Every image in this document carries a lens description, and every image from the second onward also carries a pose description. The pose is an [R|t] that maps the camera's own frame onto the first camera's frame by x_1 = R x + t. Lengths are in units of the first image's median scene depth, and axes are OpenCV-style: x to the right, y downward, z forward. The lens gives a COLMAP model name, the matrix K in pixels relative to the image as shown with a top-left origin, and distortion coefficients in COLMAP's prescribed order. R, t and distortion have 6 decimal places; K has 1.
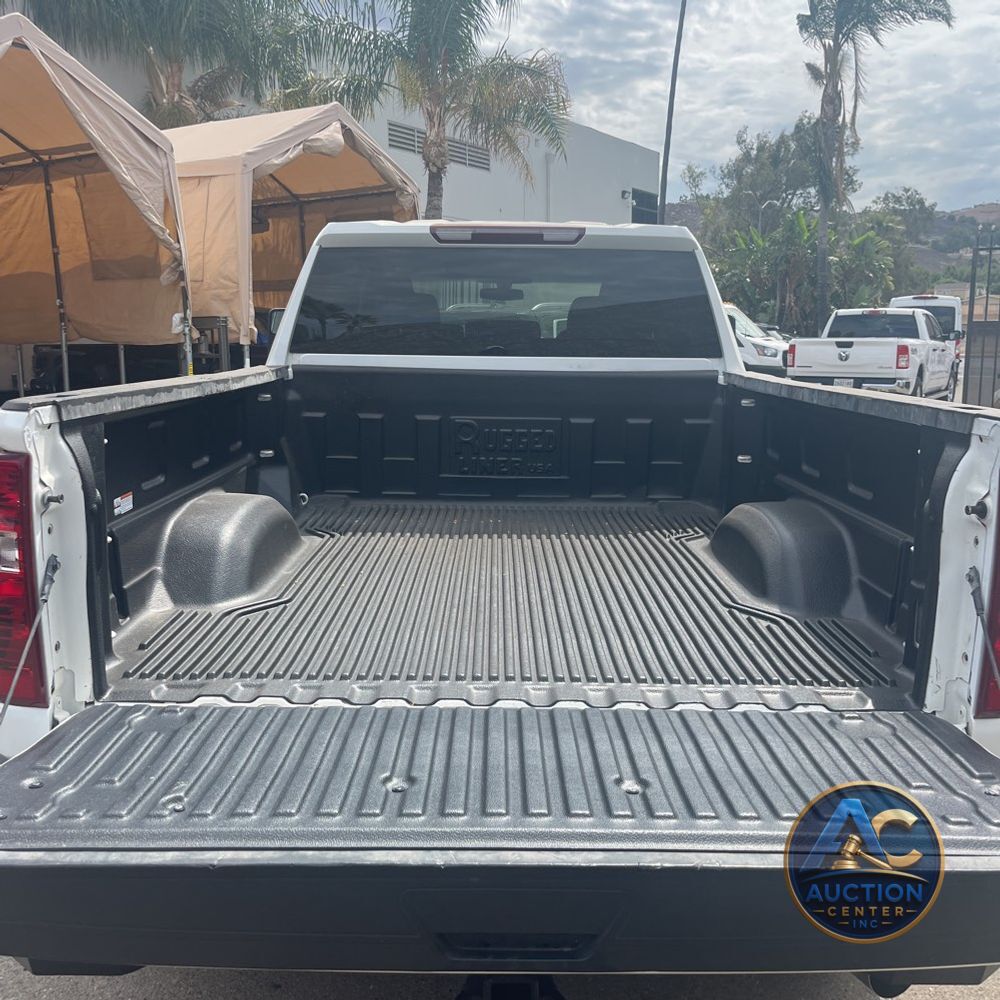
lens RADIAL K [[1018.3, 0, 507.3], [0, 1018.3, 497.4], [0, 0, 1]] dist [0.019529, 0.000000]
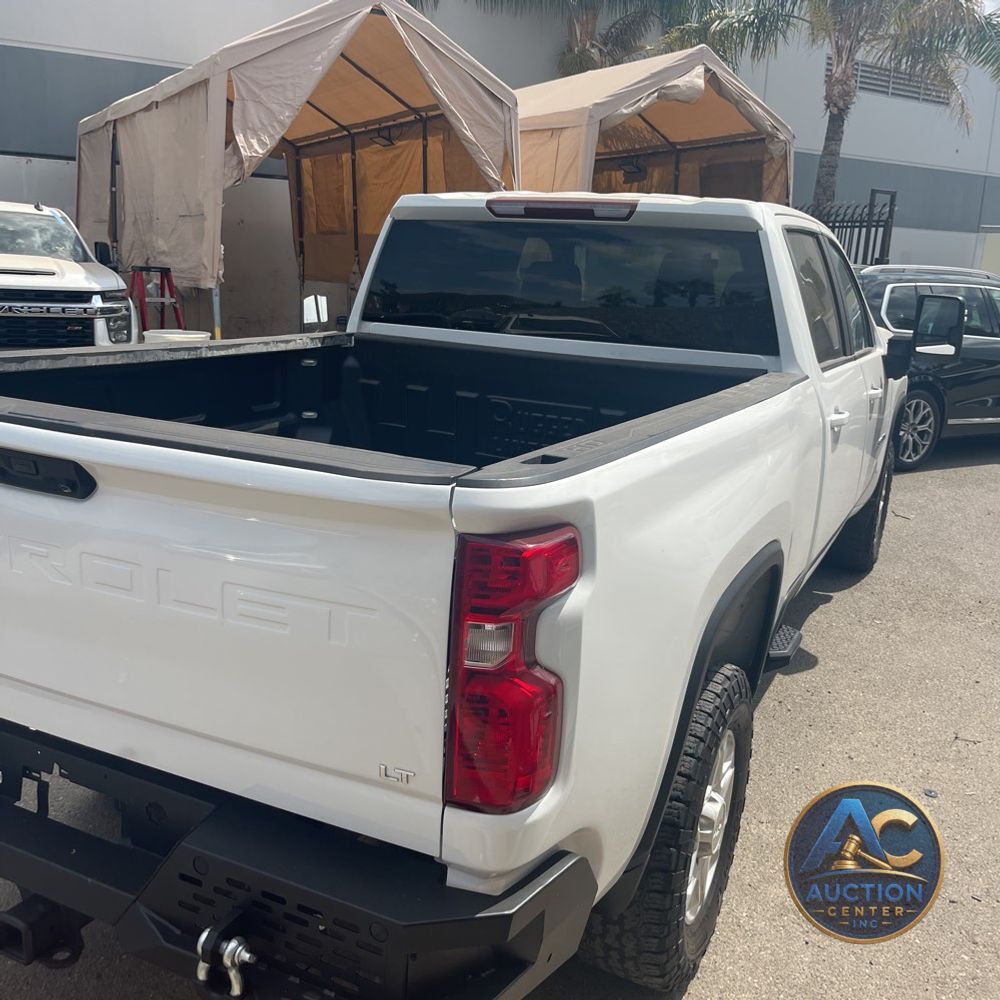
lens RADIAL K [[1018.3, 0, 484.6], [0, 1018.3, 513.8], [0, 0, 1]] dist [0.019529, 0.000000]
pose [[0.894033, 0.141508, -0.425065, 0.129466], [-0.112443, 0.989311, 0.092850, -0.019547], [0.433660, -0.035215, 0.900388, 0.034910]]
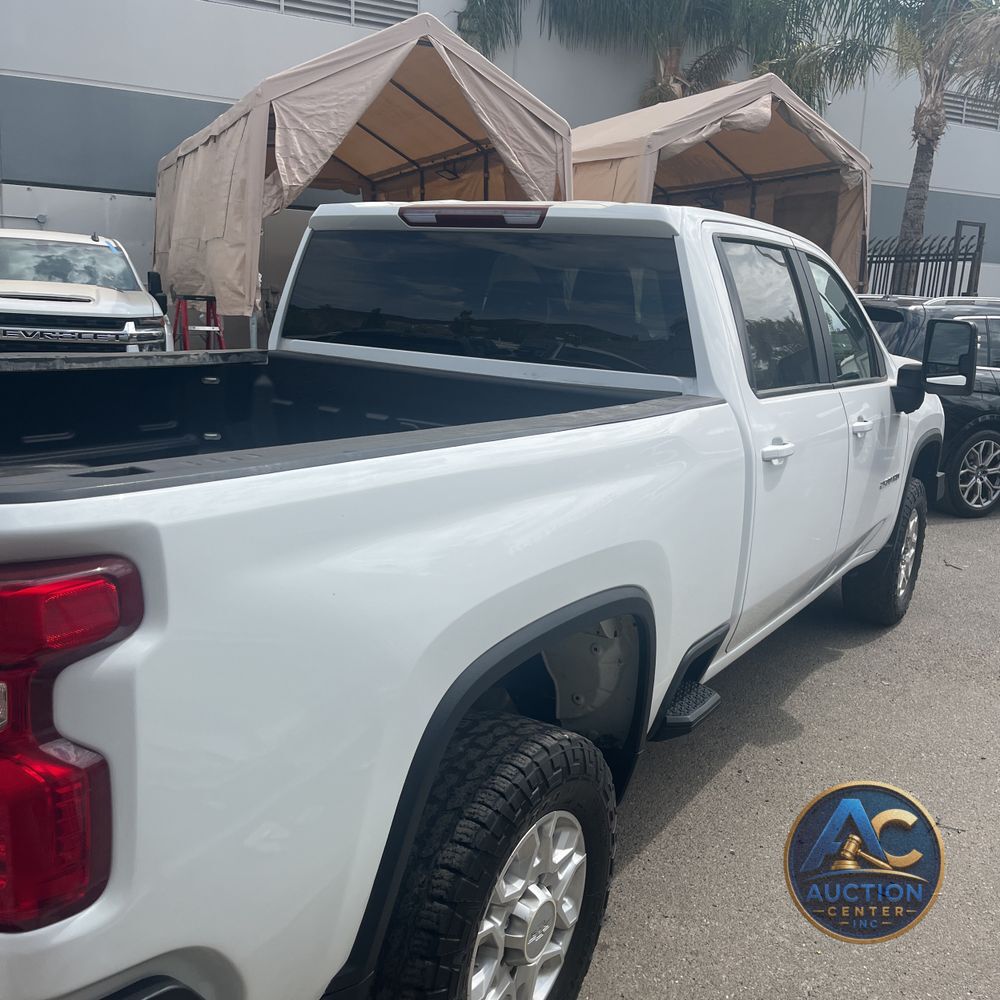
lens RADIAL K [[1018.3, 0, 501.0], [0, 1018.3, 500.4], [0, 0, 1]] dist [0.019529, 0.000000]
pose [[0.846605, 0.140572, -0.513322, 0.169923], [-0.131111, 0.989850, 0.054832, -0.023594], [0.515820, 0.020880, 0.856443, 0.093222]]
